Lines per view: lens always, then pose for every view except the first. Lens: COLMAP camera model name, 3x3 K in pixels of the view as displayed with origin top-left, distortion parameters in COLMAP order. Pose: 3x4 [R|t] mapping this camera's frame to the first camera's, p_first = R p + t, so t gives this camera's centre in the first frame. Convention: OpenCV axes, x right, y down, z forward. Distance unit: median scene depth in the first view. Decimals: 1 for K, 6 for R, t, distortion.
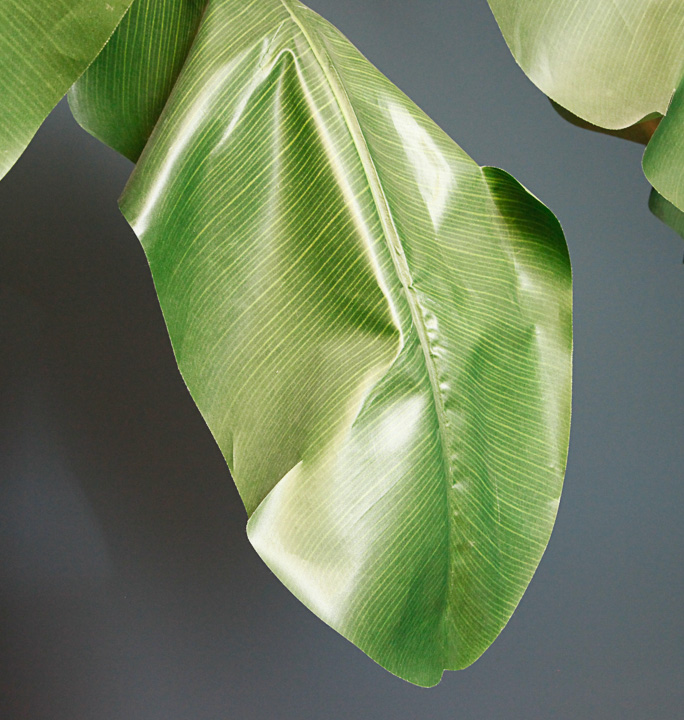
lens RADIAL K [[1214.3, 0, 342.2], [0, 1214.3, 359.3], [0, 0, 1]] dist [0.146635, 0.000000]
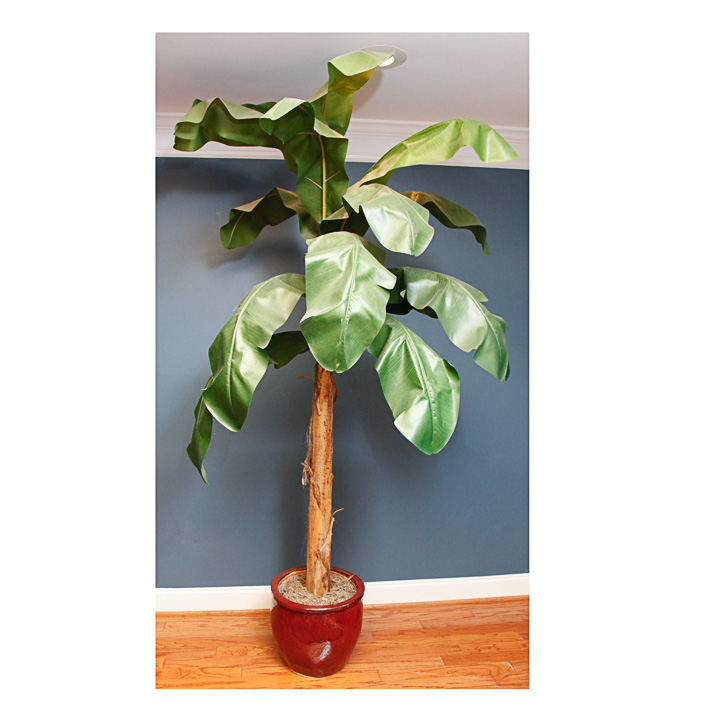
lens RADIAL K [[564.0, 0, 359.6], [0, 564.0, 359.0], [0, 0, 1]] dist [0.002547, 0.000153]
pose [[0.974814, -0.003723, -0.222988, 0.324944], [-0.028549, 0.989552, -0.141325, 0.206650], [0.221185, 0.144132, 0.964522, -1.498409]]
